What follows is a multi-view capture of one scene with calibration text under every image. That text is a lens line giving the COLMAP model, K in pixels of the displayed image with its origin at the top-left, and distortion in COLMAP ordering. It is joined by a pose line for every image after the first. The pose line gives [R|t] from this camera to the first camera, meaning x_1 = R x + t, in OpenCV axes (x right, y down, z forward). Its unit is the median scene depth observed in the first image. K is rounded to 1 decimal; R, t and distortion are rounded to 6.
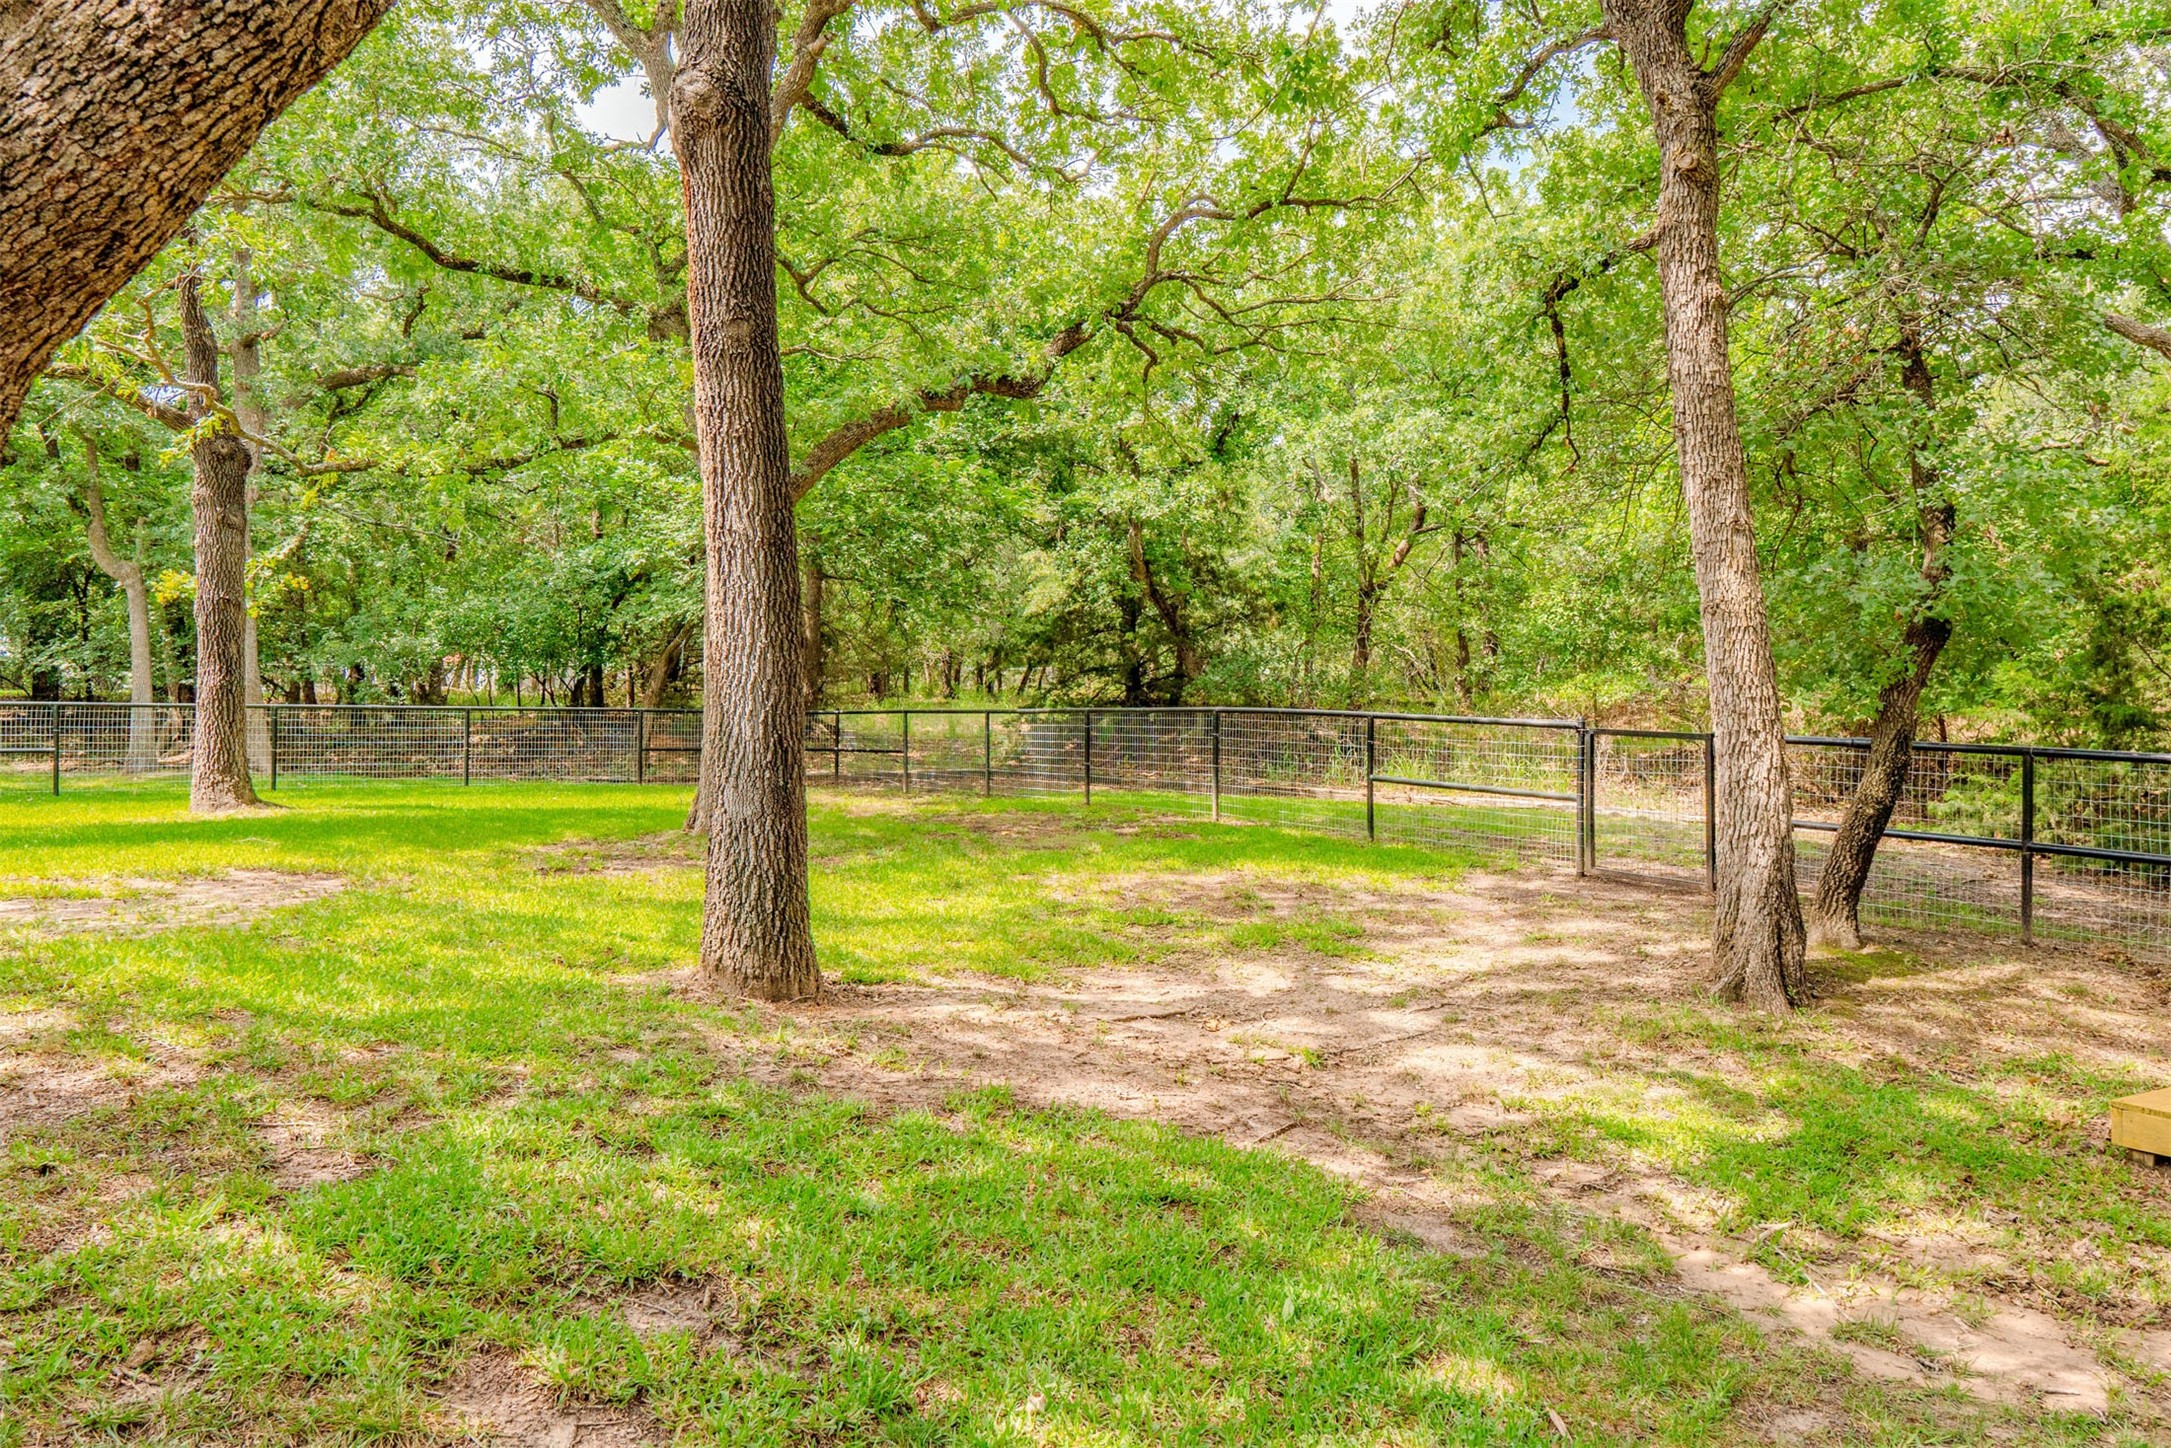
lens RADIAL K [[1507.3, 0, 1089.5], [0, 1507.3, 723.0], [0, 0, 1]] dist [-0.022615, 0.017295]
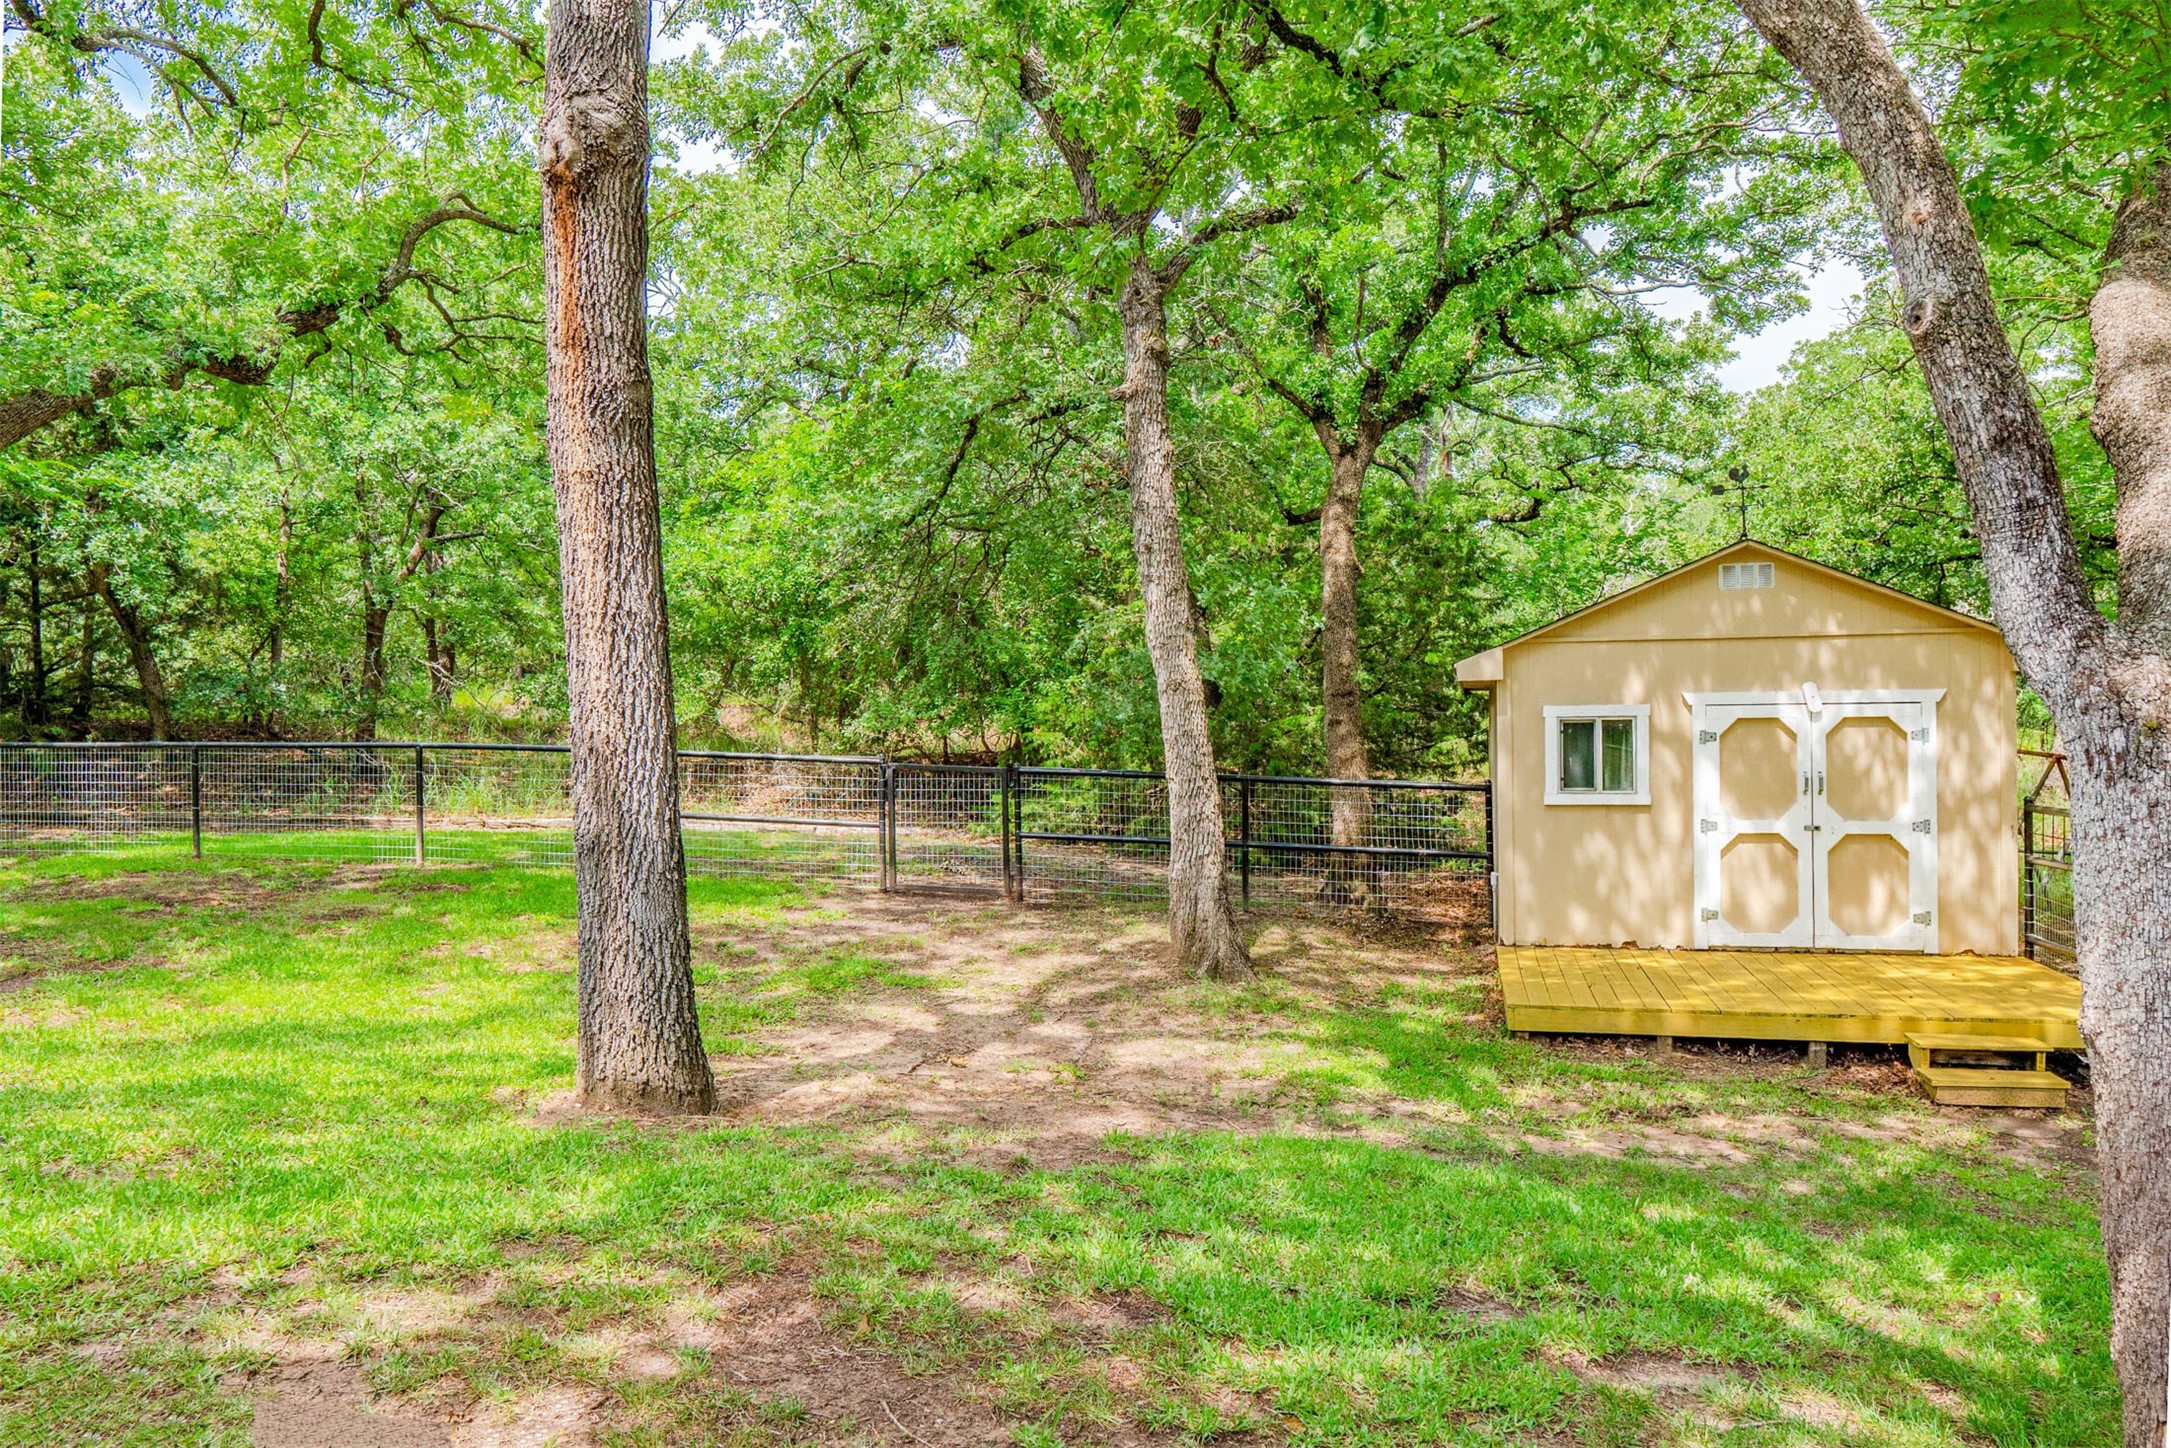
lens RADIAL K [[1507.3, 0, 1093.2], [0, 1507.3, 722.8], [0, 0, 1]] dist [-0.022615, 0.017295]
pose [[0.673322, -0.013061, 0.739234, -0.728975], [0.004941, 0.999901, 0.013167, -0.072229], [-0.739333, -0.005213, 0.673320, 0.179187]]
